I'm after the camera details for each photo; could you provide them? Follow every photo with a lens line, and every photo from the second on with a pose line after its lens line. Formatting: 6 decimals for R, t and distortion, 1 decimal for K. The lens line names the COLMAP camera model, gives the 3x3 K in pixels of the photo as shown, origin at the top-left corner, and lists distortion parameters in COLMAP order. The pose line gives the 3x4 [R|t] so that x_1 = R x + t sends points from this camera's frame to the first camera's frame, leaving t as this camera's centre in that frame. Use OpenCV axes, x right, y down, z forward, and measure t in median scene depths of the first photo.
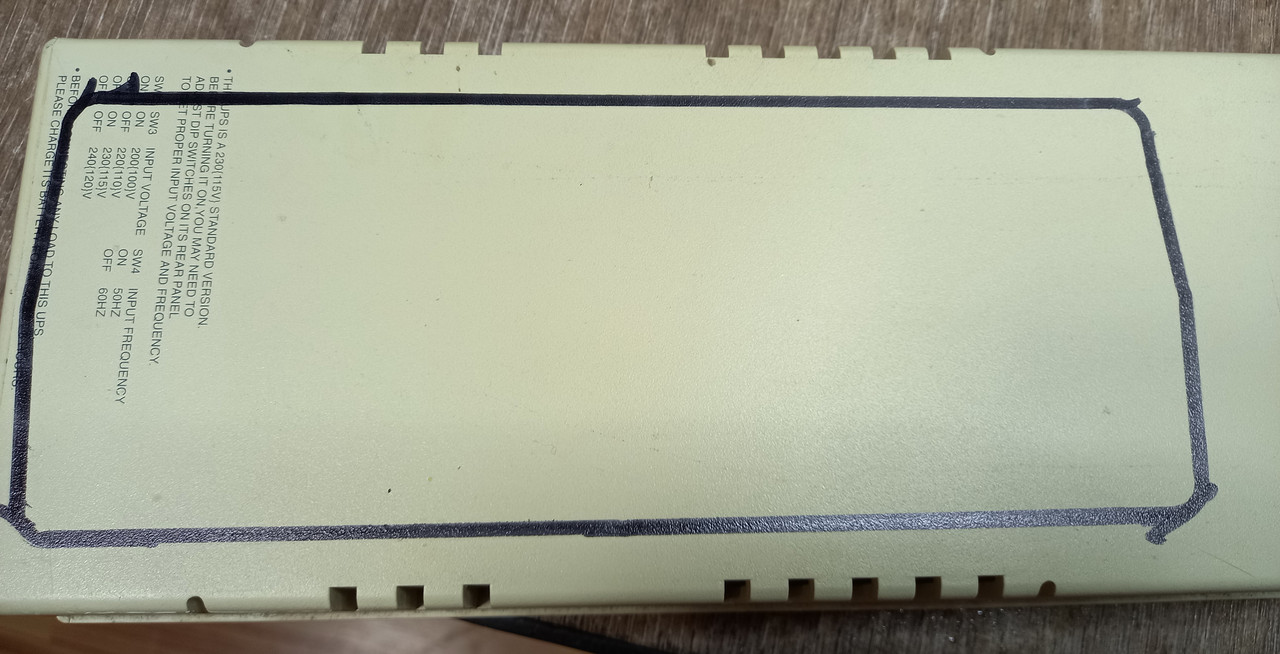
lens RADIAL K [[1058.7, 0, 645.3], [0, 1058.7, 307.8], [0, 0, 1]] dist [-0.017247, -0.012430]
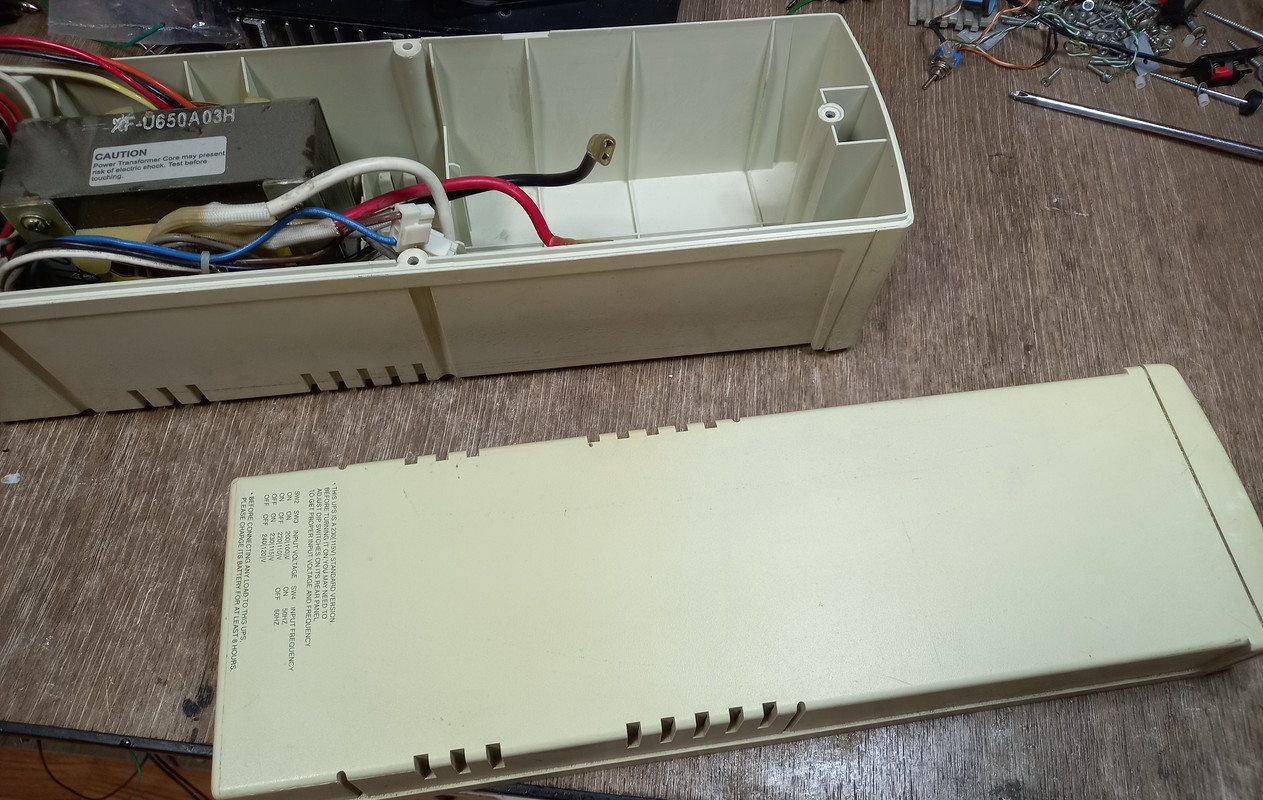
lens RADIAL K [[960.3, 0, 632.7], [0, 960.3, 369.7], [0, 0, 1]] dist [0.044329, -0.047397]
pose [[0.991319, -0.123073, 0.046254, 0.066870], [0.130671, 0.961161, -0.243092, 0.058207], [-0.014540, 0.247026, 0.968900, -0.625585]]
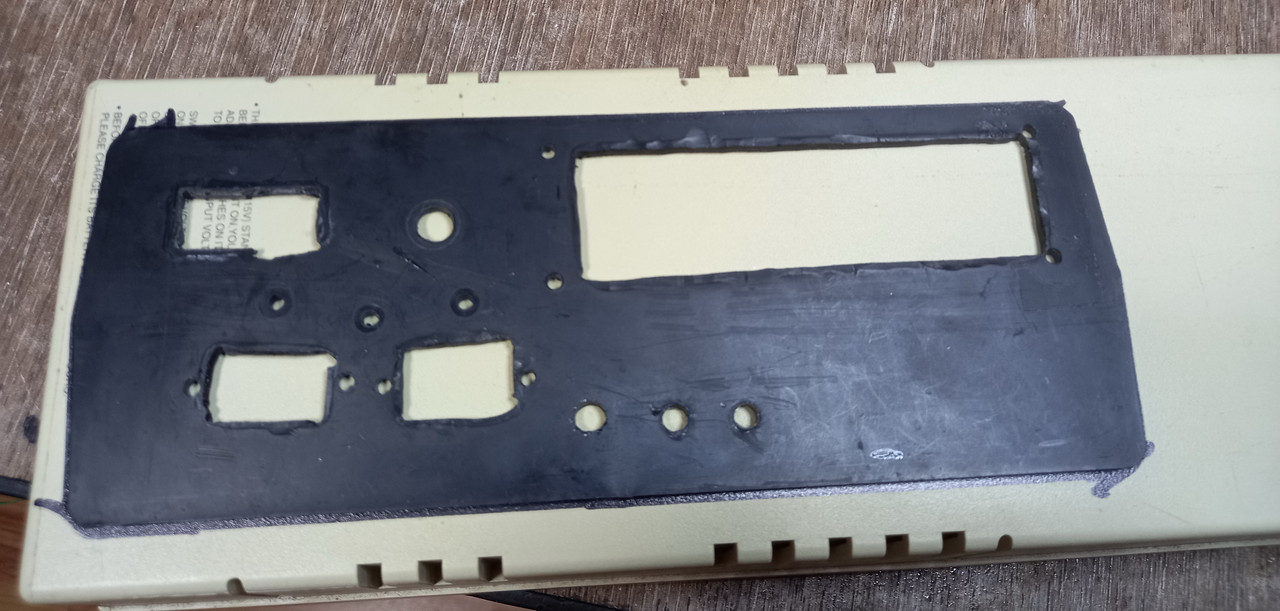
lens RADIAL K [[1025.6, 0, 645.7], [0, 1025.6, 233.9], [0, 0, 1]] dist [0.027362, -0.052855]
pose [[0.999280, -0.035694, 0.012830, 0.000987], [0.036468, 0.997139, -0.066205, 0.000723], [-0.010430, 0.066626, 0.997724, -0.077611]]
